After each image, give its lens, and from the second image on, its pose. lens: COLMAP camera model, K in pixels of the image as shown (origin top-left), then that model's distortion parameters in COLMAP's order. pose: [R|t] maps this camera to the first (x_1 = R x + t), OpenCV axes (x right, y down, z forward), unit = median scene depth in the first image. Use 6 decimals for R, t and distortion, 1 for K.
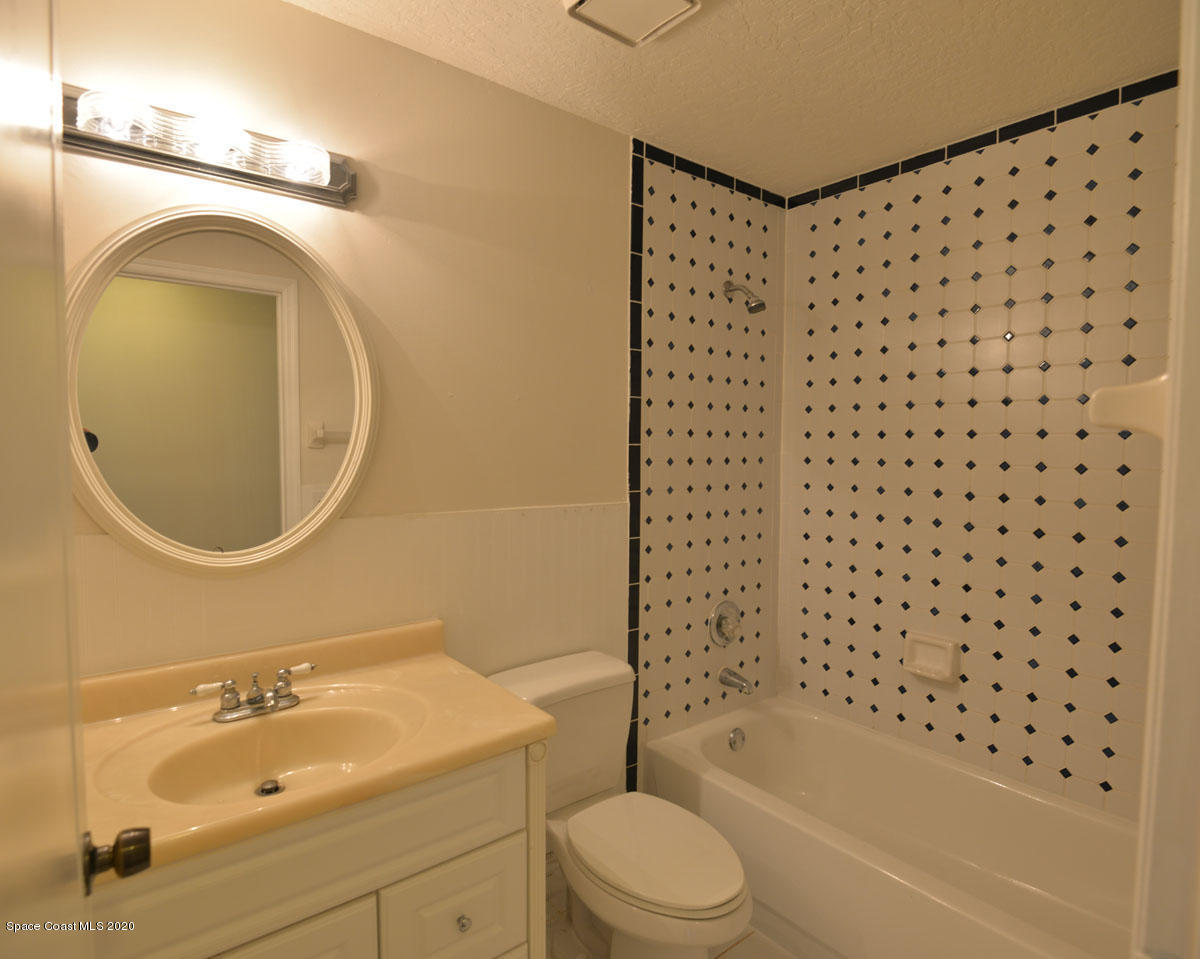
lens RADIAL K [[663.2, 0, 597.8], [0, 663.2, 482.3], [0, 0, 1]] dist [-0.003015, -0.010981]
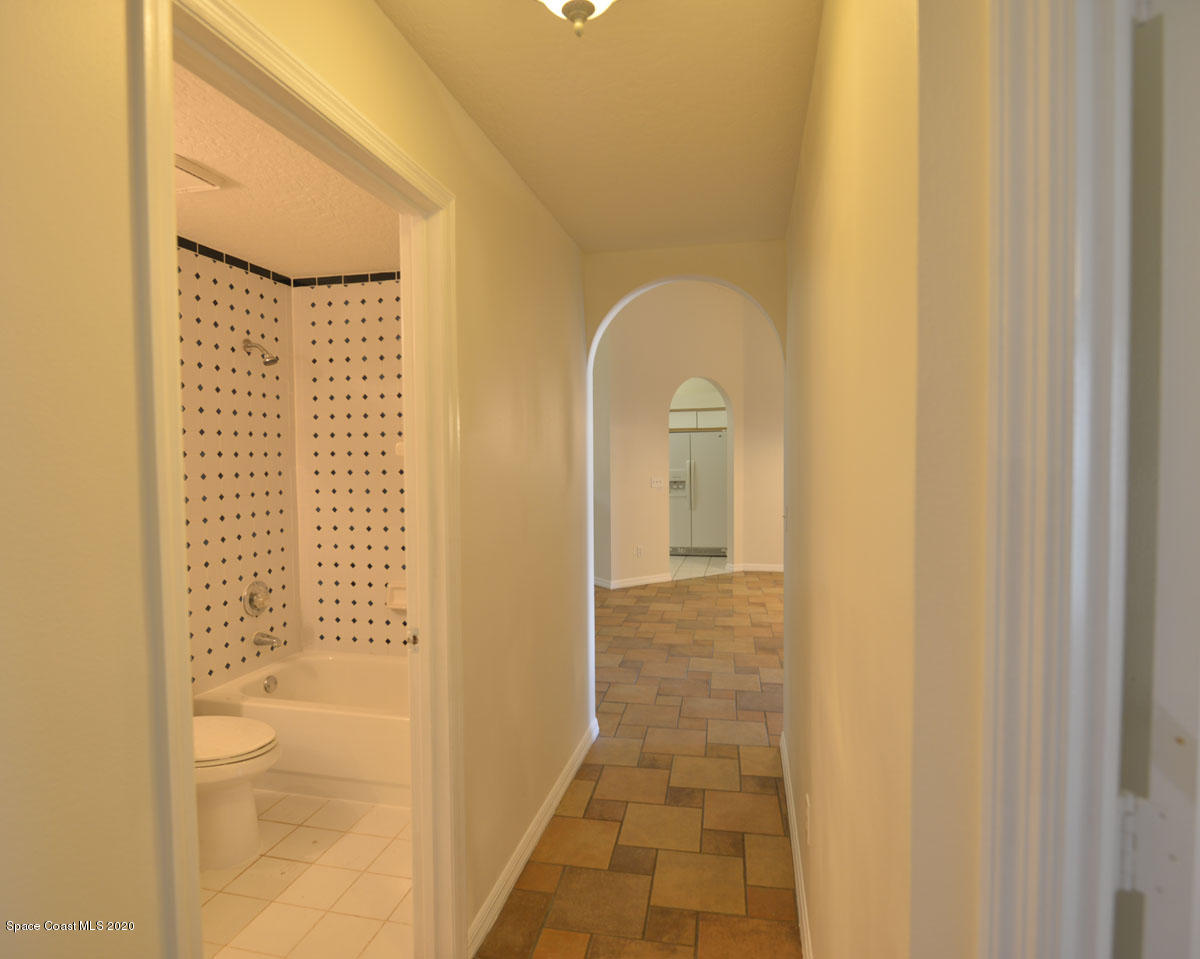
lens RADIAL K [[663.2, 0, 597.8], [0, 663.2, 482.3], [0, 0, 1]] dist [-0.003015, -0.010981]
pose [[0.784435, -0.037344, 0.619086, -0.080939], [0.049154, 0.998789, -0.002034, 0.019279], [-0.618261, 0.032026, 0.785320, -0.457345]]
